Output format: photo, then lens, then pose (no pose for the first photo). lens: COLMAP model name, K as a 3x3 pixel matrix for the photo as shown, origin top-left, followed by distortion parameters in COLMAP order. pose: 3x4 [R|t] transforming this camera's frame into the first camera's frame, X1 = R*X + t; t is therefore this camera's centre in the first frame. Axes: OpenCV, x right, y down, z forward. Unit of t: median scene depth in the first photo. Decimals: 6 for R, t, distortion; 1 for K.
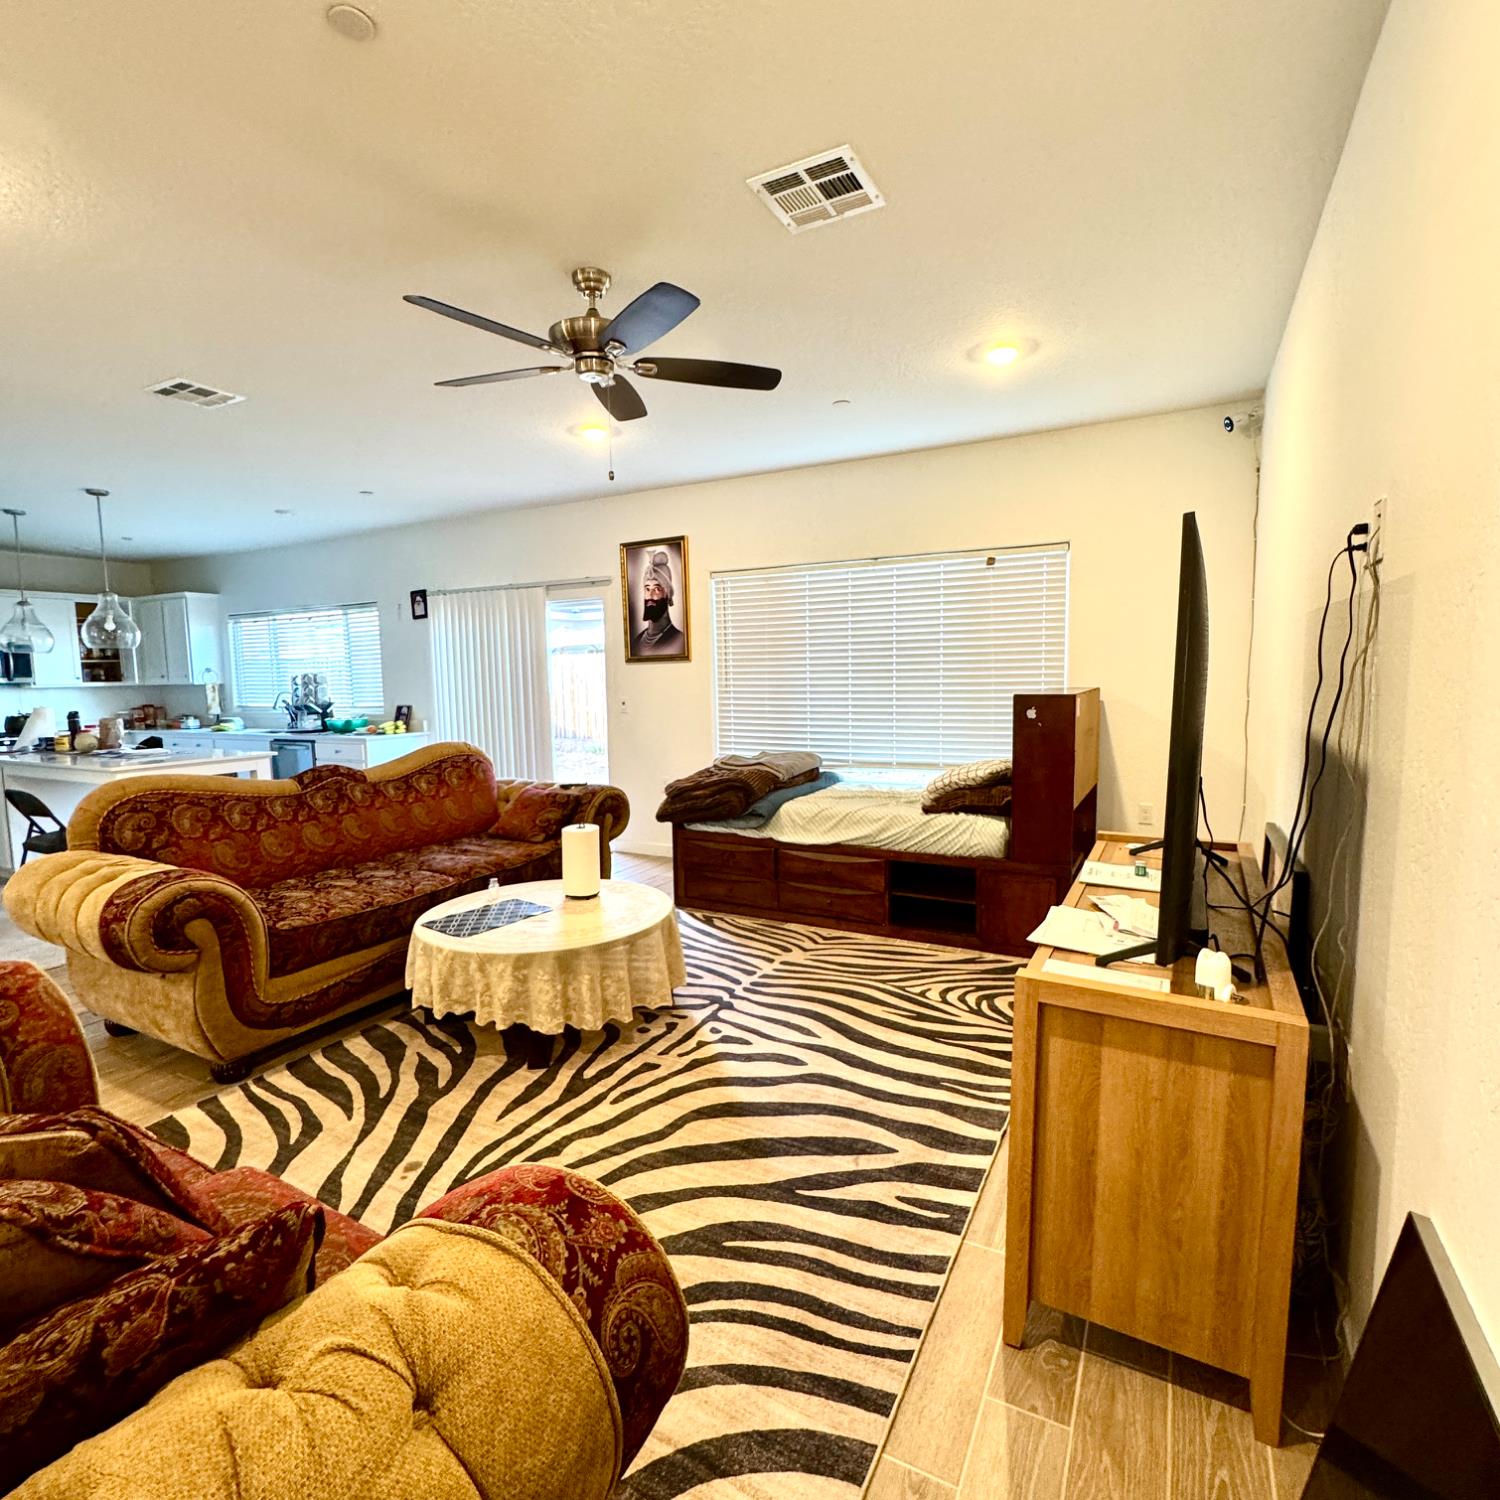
lens RADIAL K [[804.6, 0, 749.1], [0, 804.6, 751.3], [0, 0, 1]] dist [-0.000140, 0.000456]
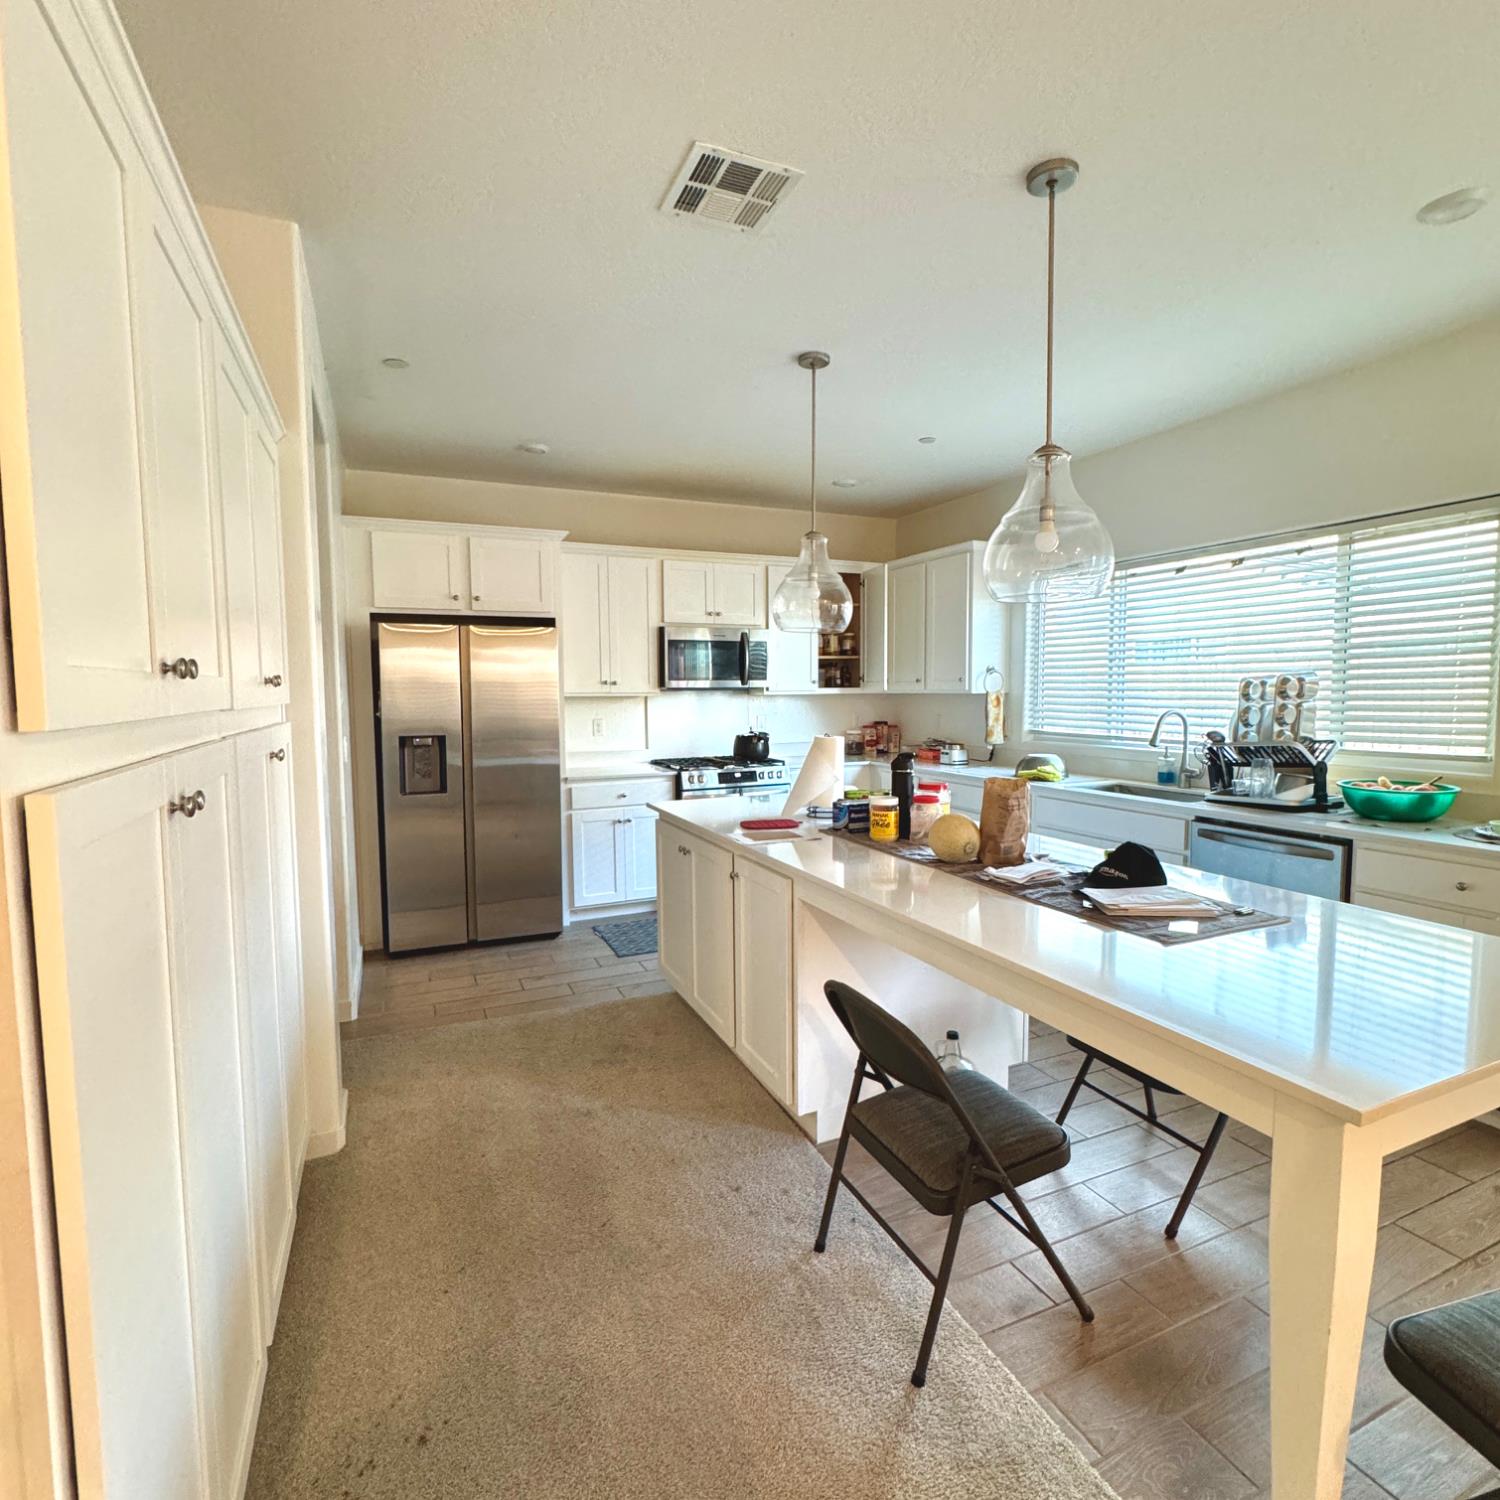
lens RADIAL K [[805.1, 0, 750.0], [0, 805.1, 750.0], [0, 0, 1]] dist [-0.002436, 0.000597]
pose [[0.792007, 0.060456, -0.607511, -1.257908], [-0.068181, 0.997619, 0.010390, -0.099574], [0.606692, 0.033192, 0.794244, 1.165156]]
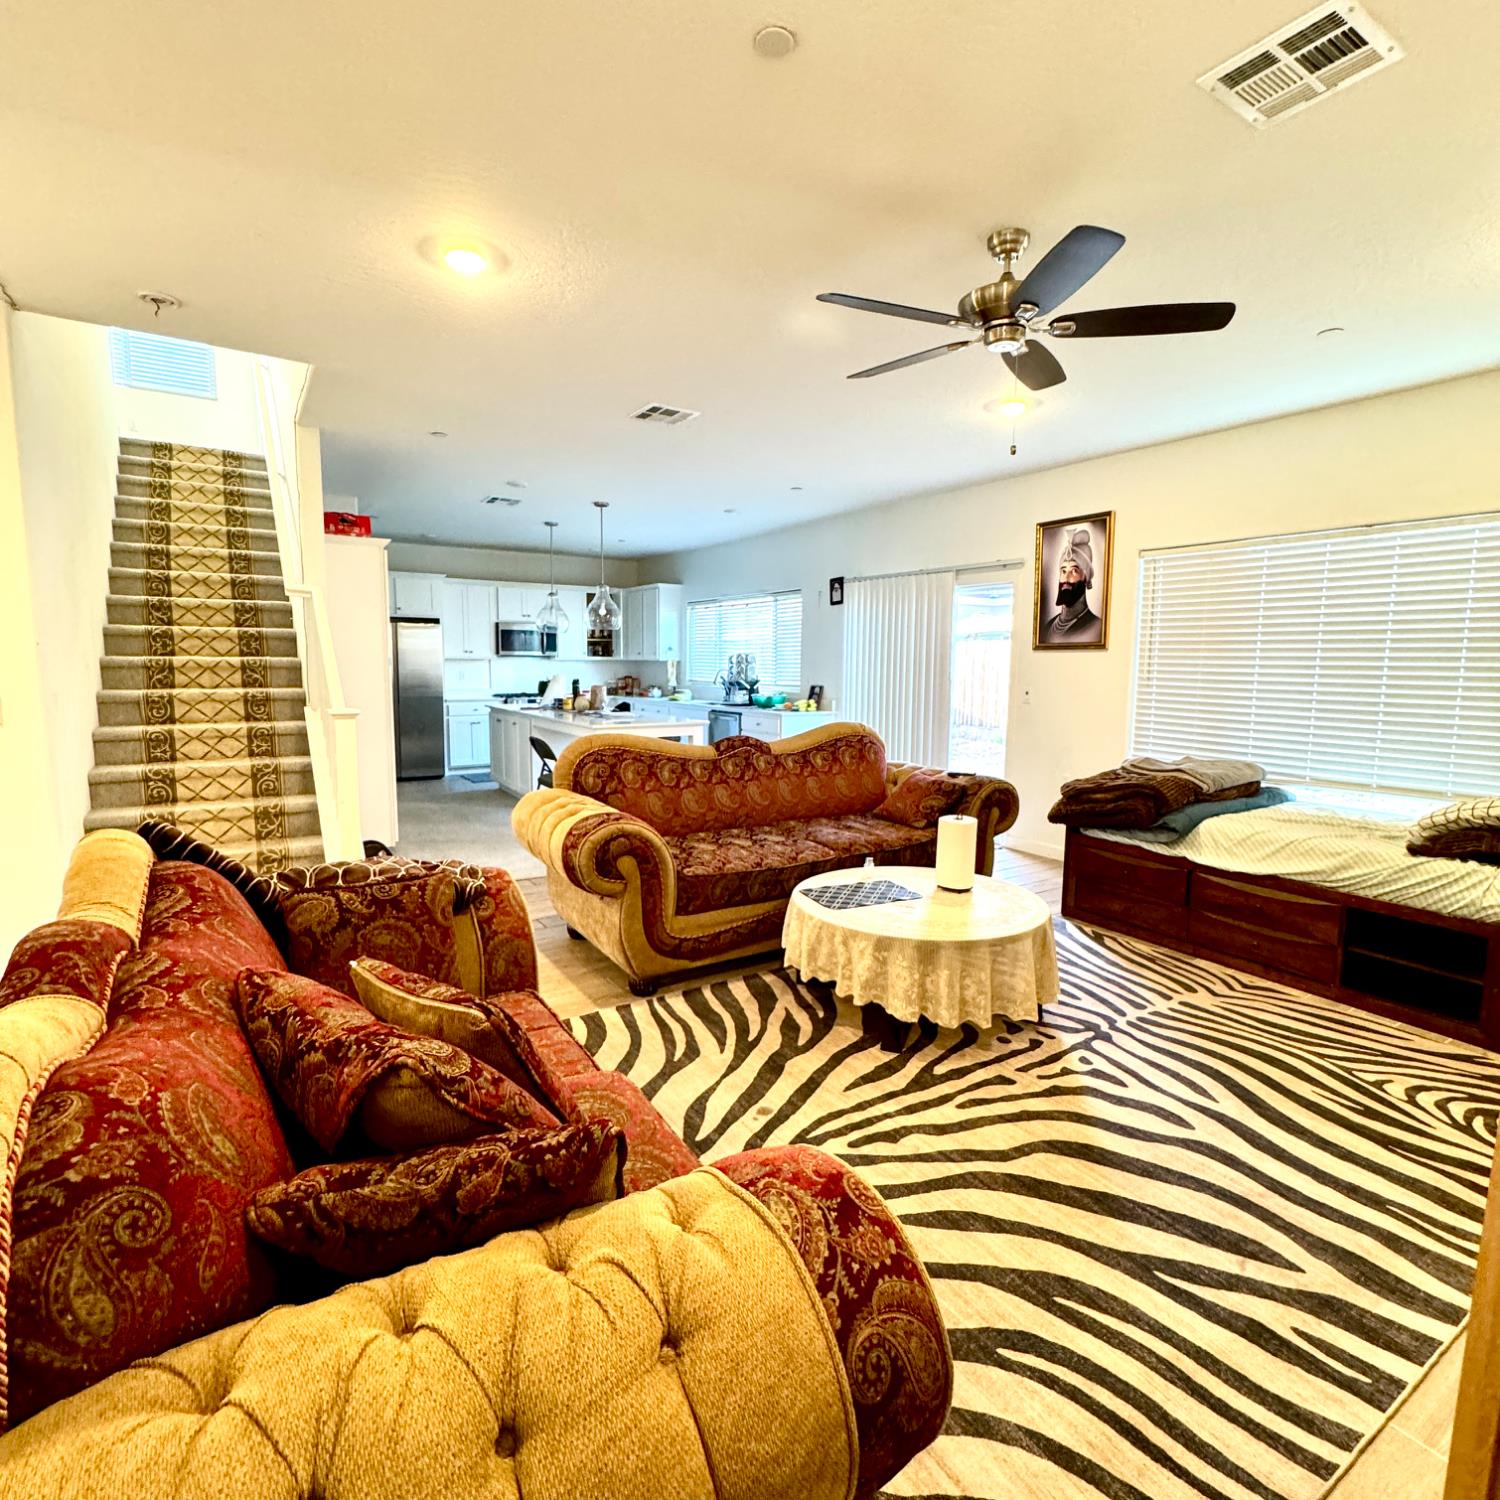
lens RADIAL K [[805.1, 0, 750.0], [0, 805.1, 750.0], [0, 0, 1]] dist [-0.002436, 0.000597]
pose [[0.875317, 0.081015, -0.476714, 0.032082], [-0.073615, 0.996700, 0.034214, -0.003155], [0.477913, 0.005145, 0.878392, 0.028634]]
